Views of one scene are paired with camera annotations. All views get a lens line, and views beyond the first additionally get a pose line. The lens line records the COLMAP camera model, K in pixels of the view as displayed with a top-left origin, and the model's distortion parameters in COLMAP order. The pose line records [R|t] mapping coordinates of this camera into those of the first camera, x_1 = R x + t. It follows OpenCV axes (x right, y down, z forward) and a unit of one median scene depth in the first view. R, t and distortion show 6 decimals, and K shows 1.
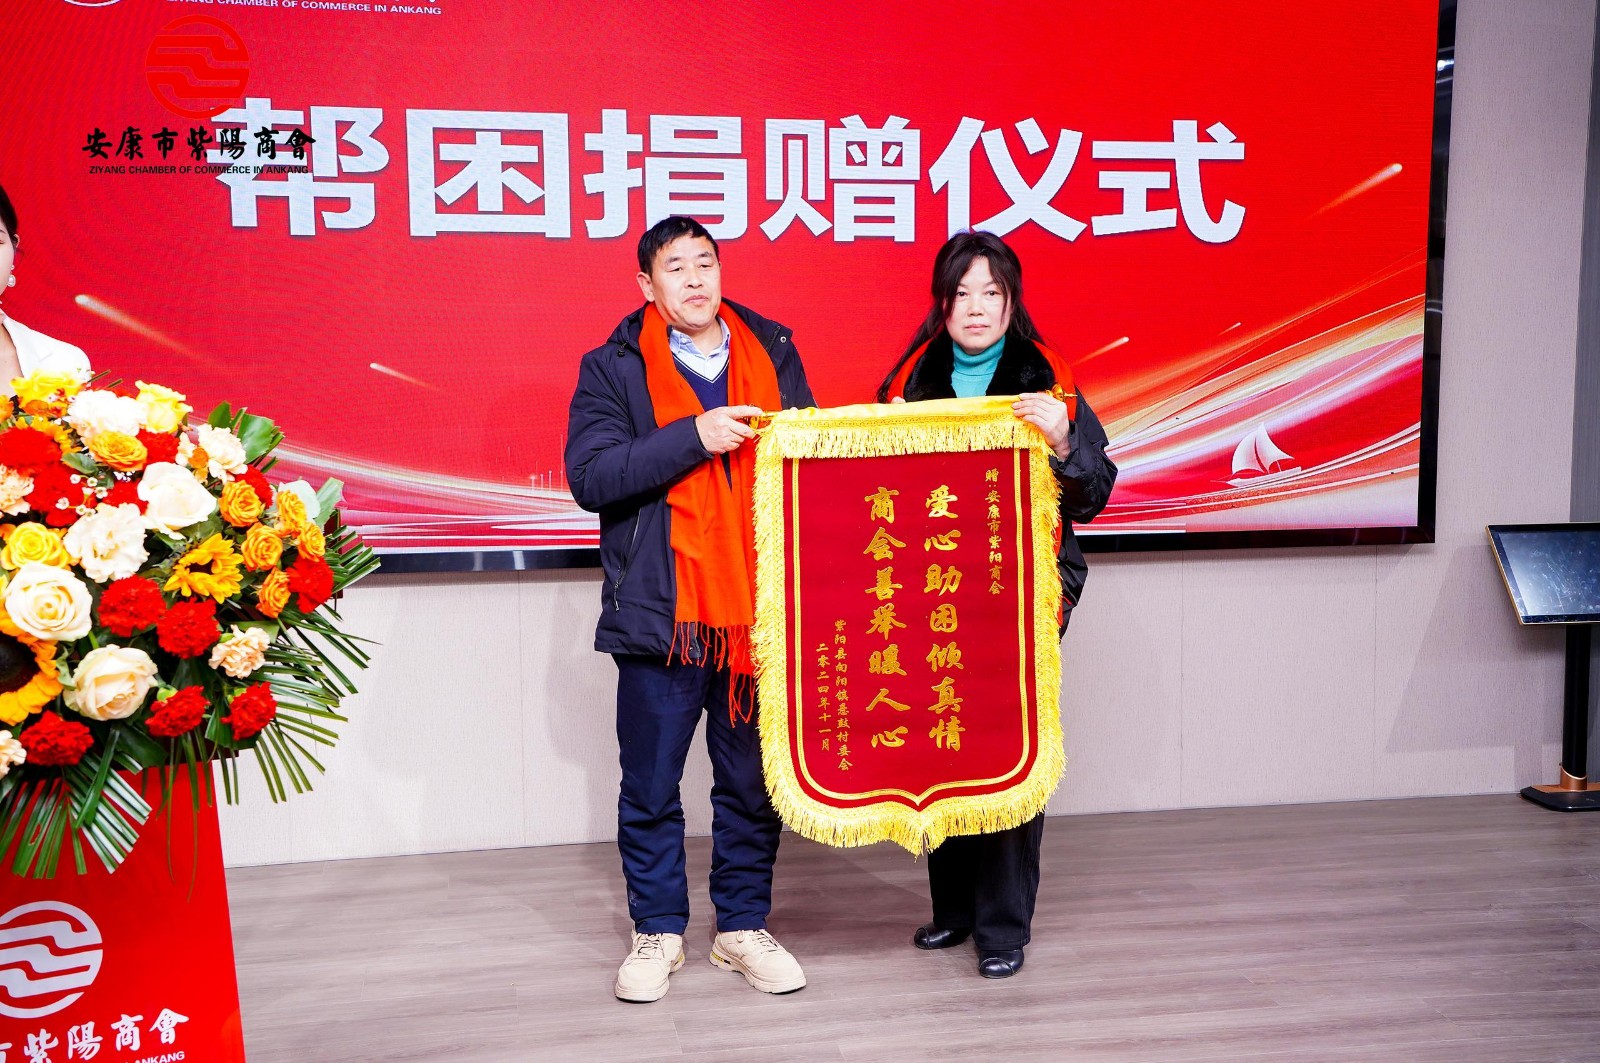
lens RADIAL K [[1678.8, 0, 800.0], [0, 1678.8, 531.5], [0, 0, 1]] dist [0.076615, 0.003633]
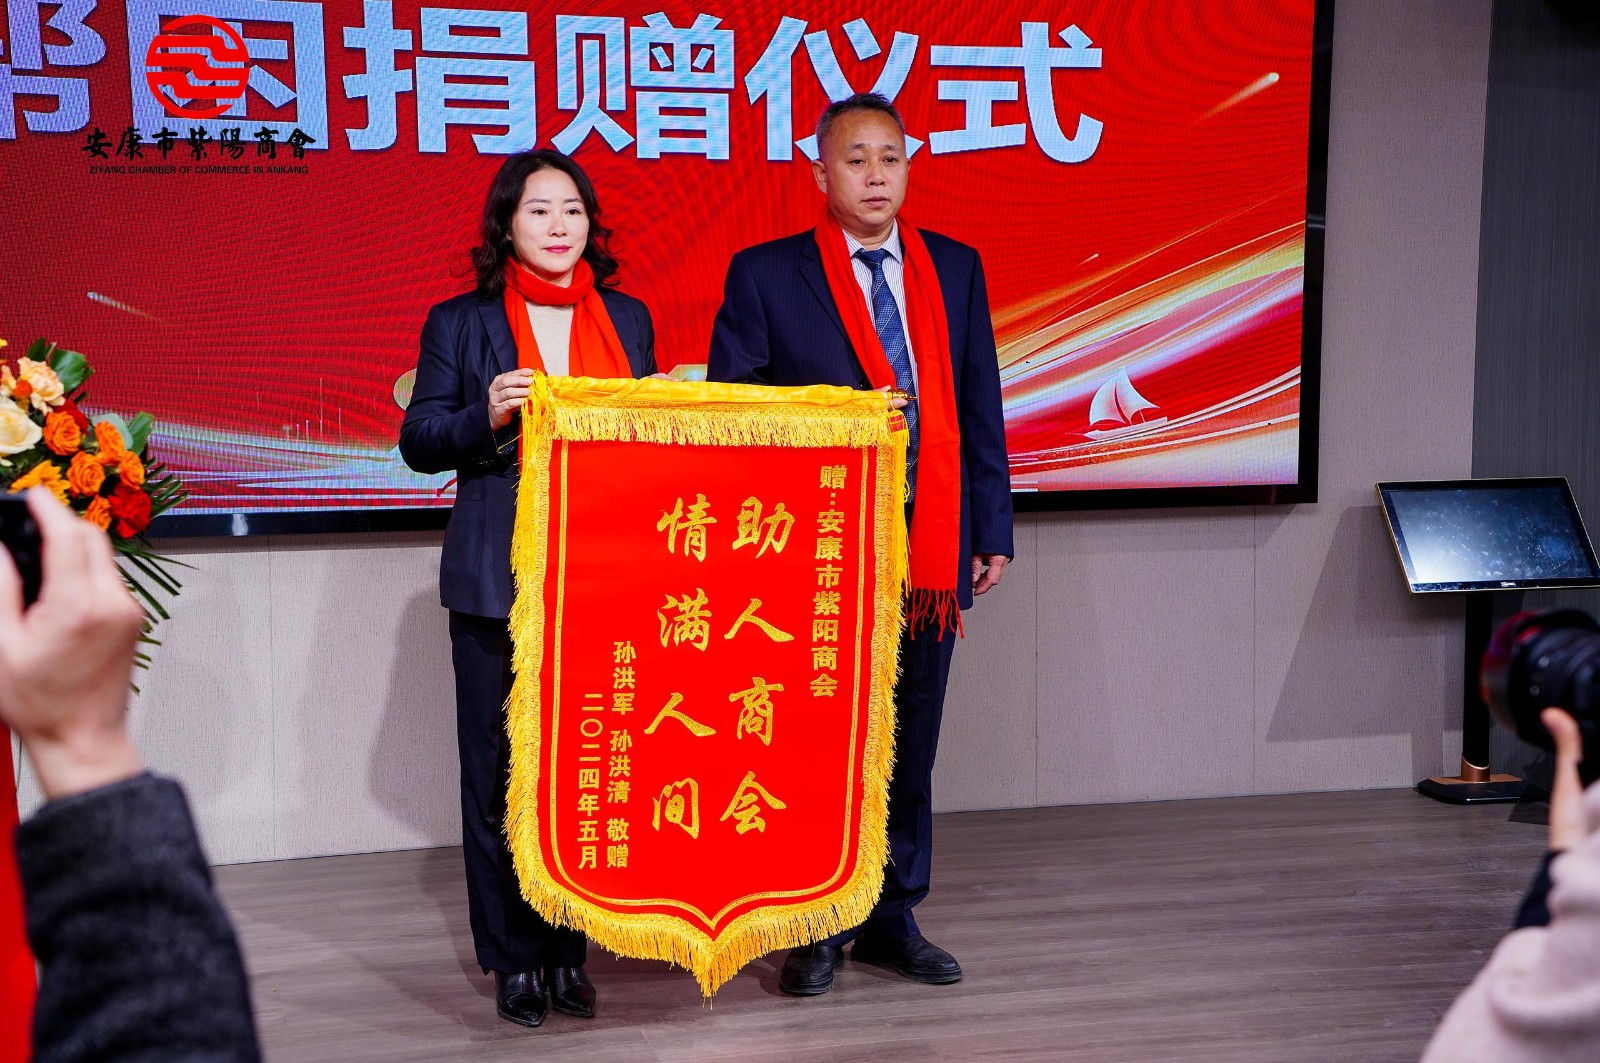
lens RADIAL K [[2455.6, 0, 800.0], [0, 2455.6, 531.5], [0, 0, 1]] dist [0.289569, 0.036523]
pose [[0.996758, -0.004239, 0.080347, 0.000611], [0.004316, 0.999990, -0.000779, 0.022956], [-0.080343, 0.001123, 0.996767, -0.288710]]
